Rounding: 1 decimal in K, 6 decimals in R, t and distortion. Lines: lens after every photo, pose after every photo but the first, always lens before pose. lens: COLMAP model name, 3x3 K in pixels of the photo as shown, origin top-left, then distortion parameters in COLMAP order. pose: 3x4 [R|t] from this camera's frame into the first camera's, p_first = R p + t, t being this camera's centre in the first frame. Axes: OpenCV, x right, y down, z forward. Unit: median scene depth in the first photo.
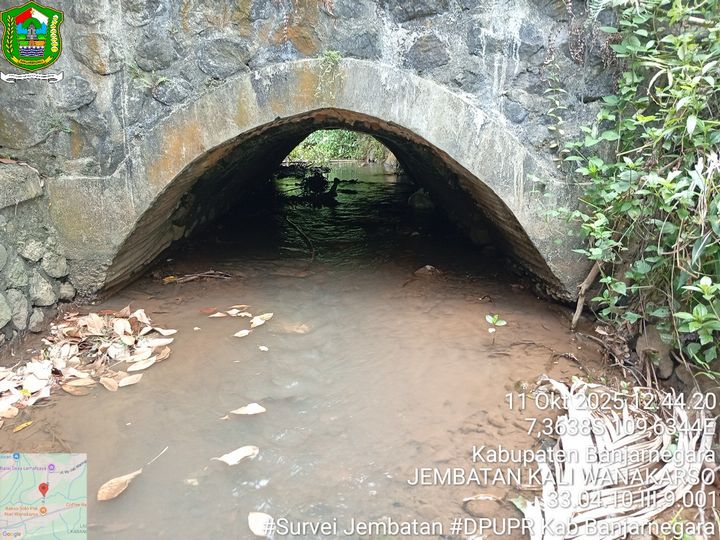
lens RADIAL K [[559.4, 0, 360.5], [0, 559.4, 272.9], [0, 0, 1]] dist [0.076912, -0.129625]
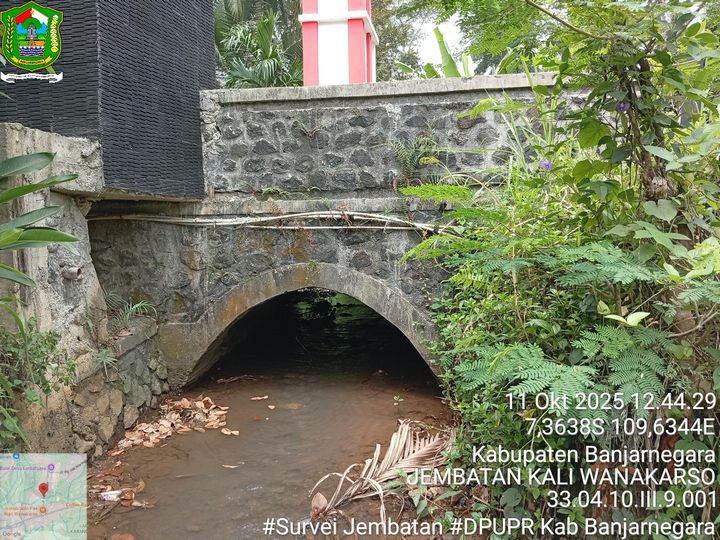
lens RADIAL K [[559.4, 0, 360.5], [0, 559.4, 272.9], [0, 0, 1]] dist [0.076912, -0.129625]
pose [[0.999364, -0.017364, -0.031154, 0.166010], [0.010995, 0.980932, -0.194039, 0.034582], [0.033929, 0.193573, 0.980499, -0.866778]]
